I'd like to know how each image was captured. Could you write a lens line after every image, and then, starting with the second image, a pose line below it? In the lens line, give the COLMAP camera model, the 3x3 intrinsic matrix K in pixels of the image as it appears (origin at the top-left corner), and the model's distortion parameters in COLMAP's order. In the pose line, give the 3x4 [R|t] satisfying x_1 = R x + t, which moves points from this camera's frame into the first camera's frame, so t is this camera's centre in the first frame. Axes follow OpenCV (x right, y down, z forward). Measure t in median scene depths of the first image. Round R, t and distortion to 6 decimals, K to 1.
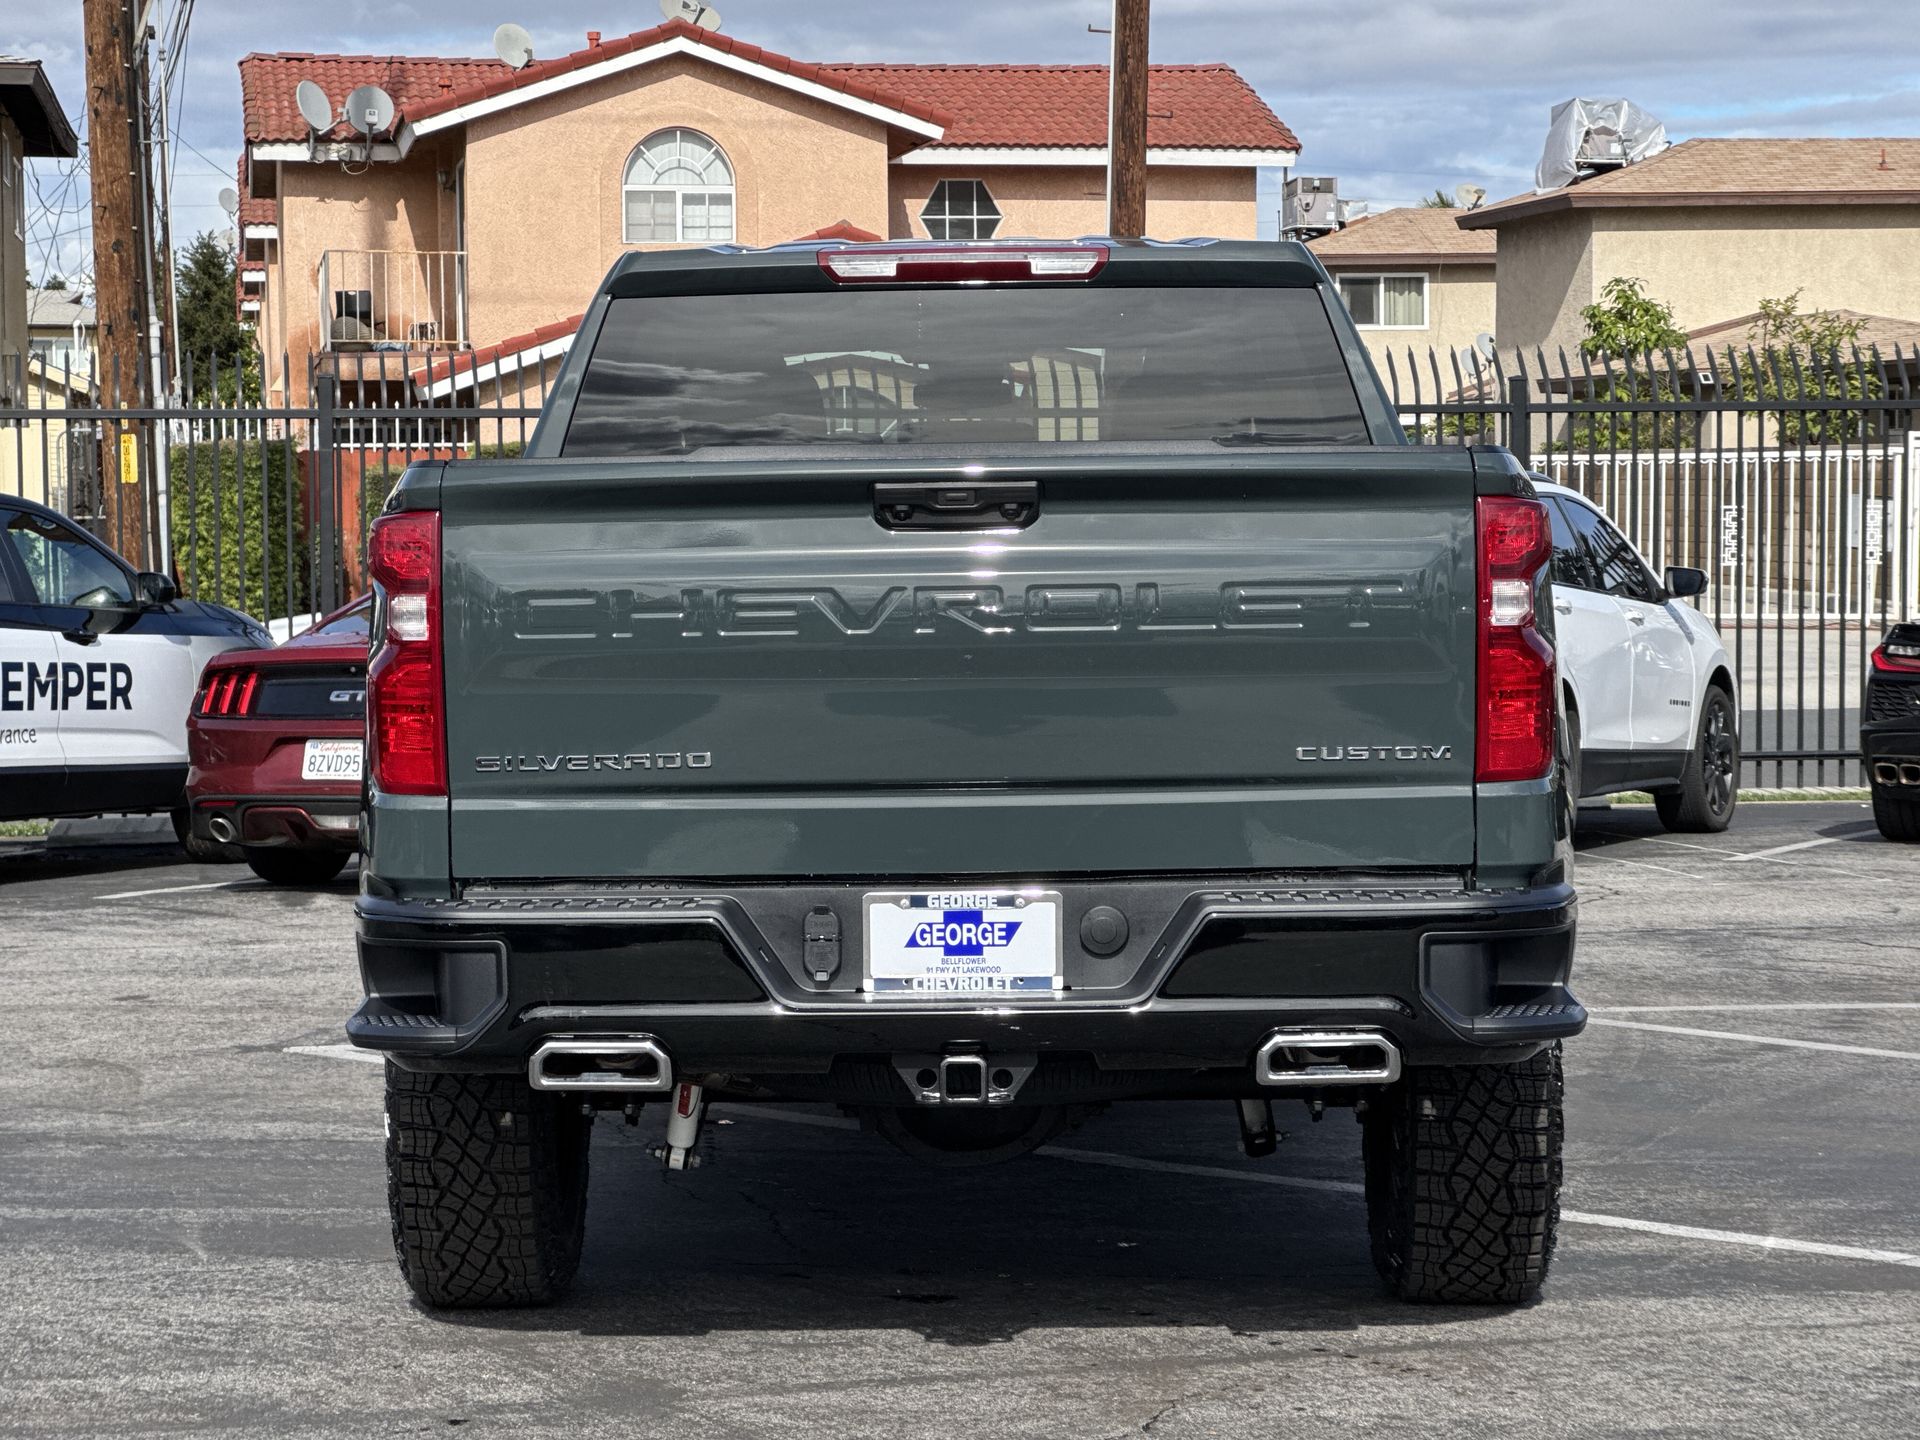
lens RADIAL K [[4078.7, 0, 860.6], [0, 4078.7, 722.6], [0, 0, 1]] dist [0.105948, 0.000000]
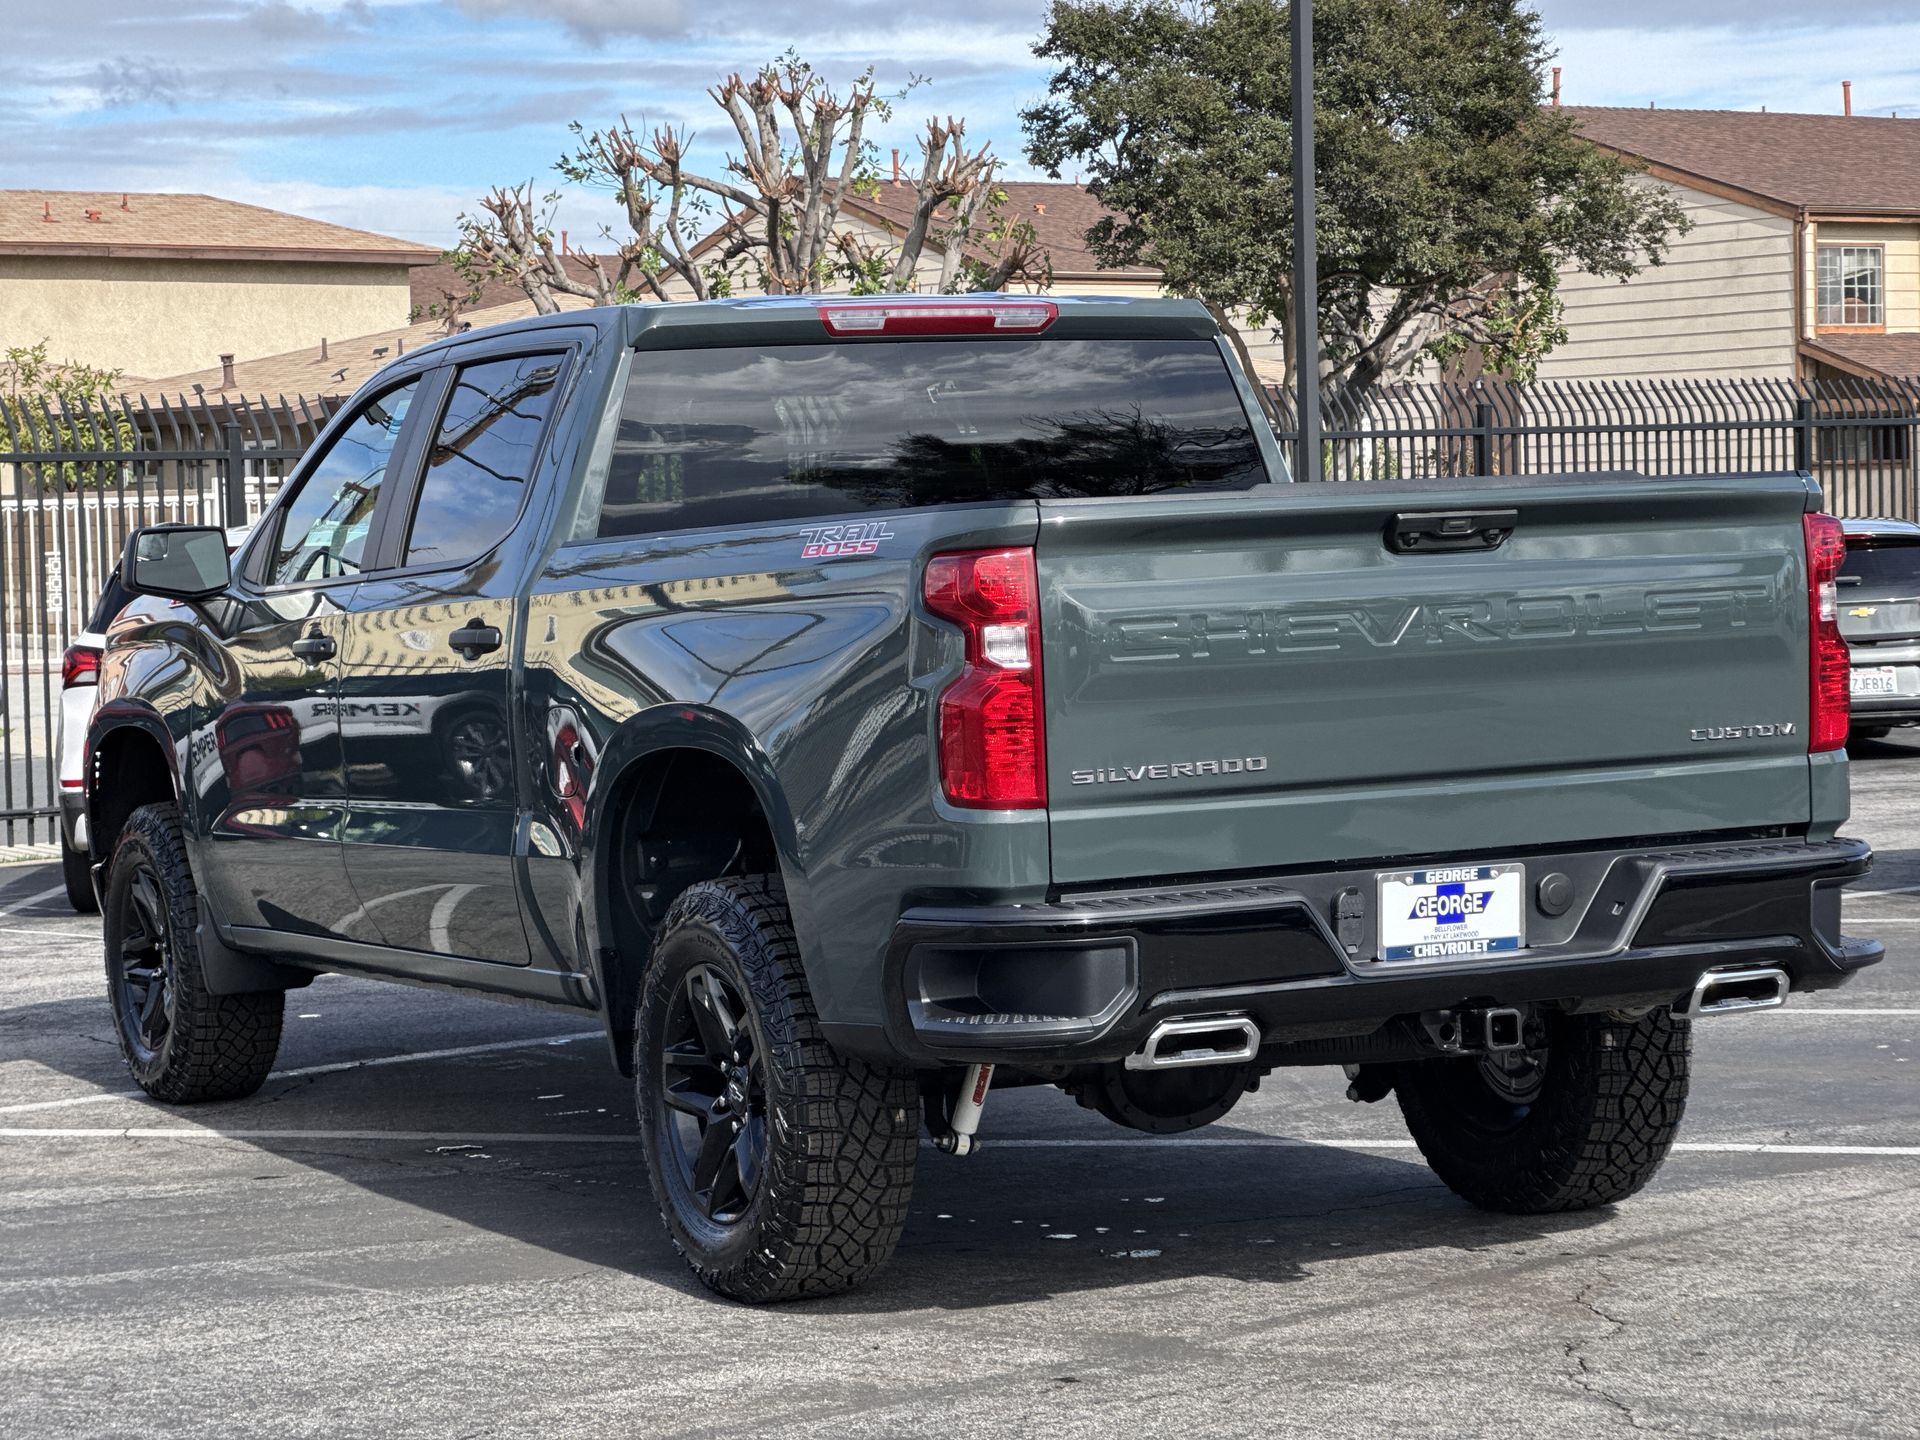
lens RADIAL K [[4078.7, 0, 949.7], [0, 4078.7, 718.0], [0, 0, 1]] dist [0.105948, 0.000000]
pose [[0.898428, -0.041390, 0.437166, -0.600121], [0.047114, 0.998887, -0.002253, -0.004707], [-0.436586, 0.022621, 0.899378, 0.029011]]
